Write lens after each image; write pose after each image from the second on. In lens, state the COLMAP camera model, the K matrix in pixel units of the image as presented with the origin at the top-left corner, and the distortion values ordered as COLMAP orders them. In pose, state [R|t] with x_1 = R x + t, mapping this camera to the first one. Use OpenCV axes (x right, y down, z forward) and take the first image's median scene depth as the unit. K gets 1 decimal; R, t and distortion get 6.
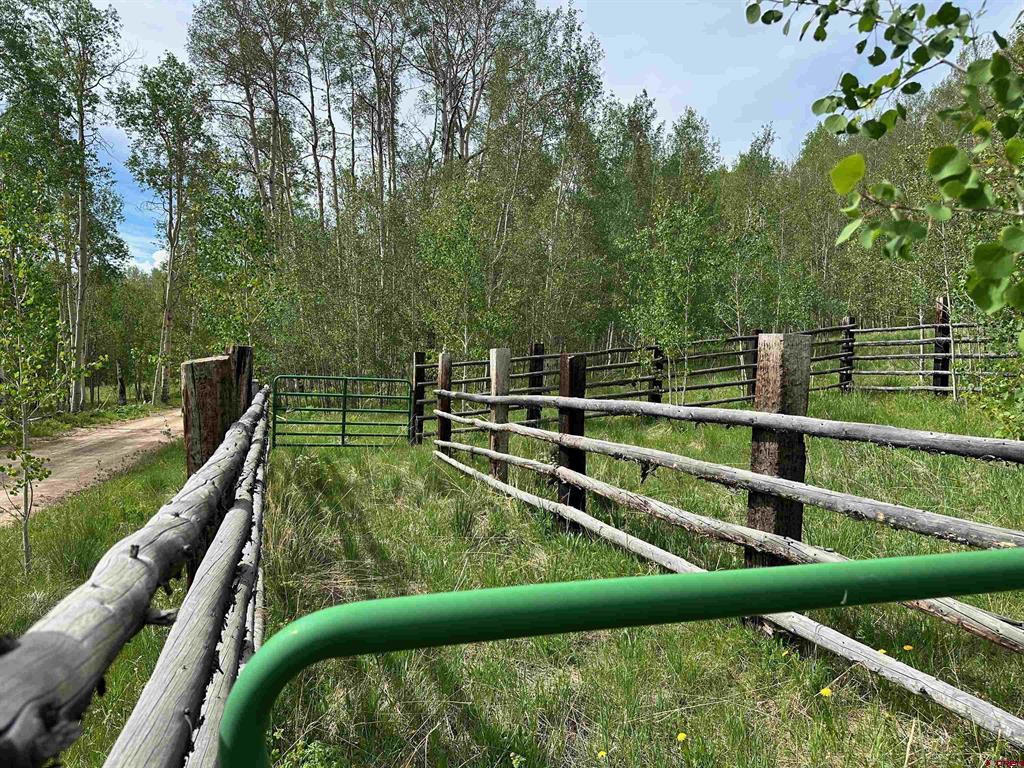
lens RADIAL K [[712.9, 0, 511.8], [0, 712.9, 385.0], [0, 0, 1]] dist [0.003655, 0.002733]
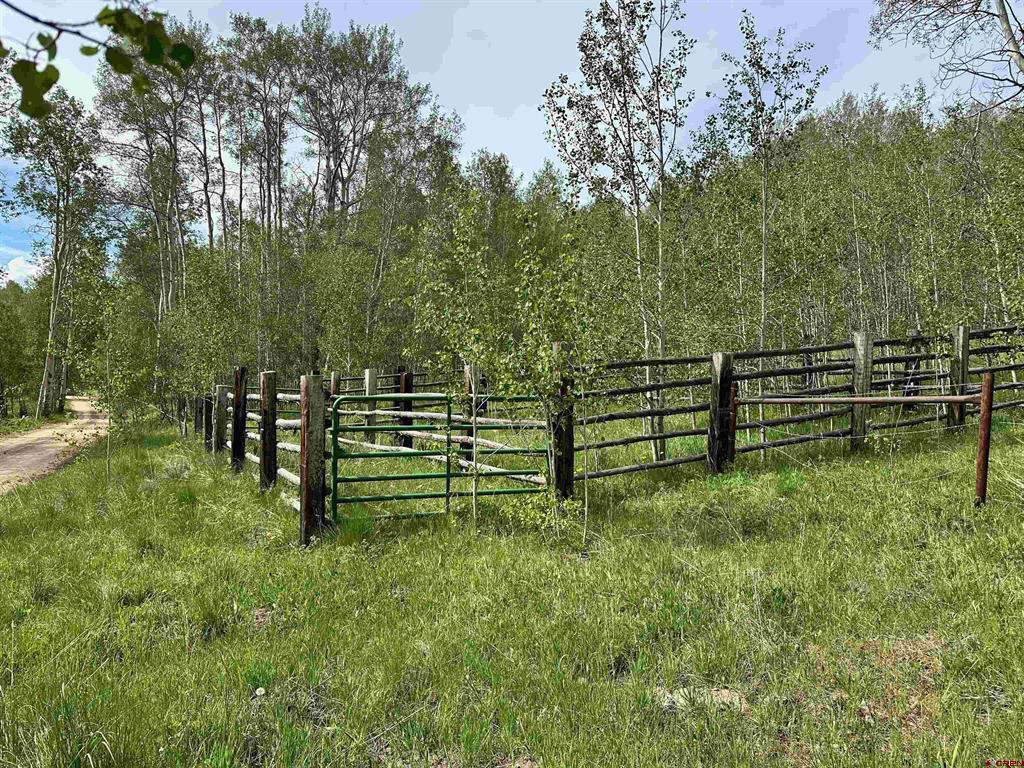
lens RADIAL K [[712.9, 0, 514.8], [0, 712.9, 384.7], [0, 0, 1]] dist [0.003655, 0.002733]
pose [[0.985083, 0.005317, 0.172000, 0.005894], [-0.000421, 0.999594, -0.028488, 0.007259], [-0.172082, 0.027990, 0.984685, -0.154672]]
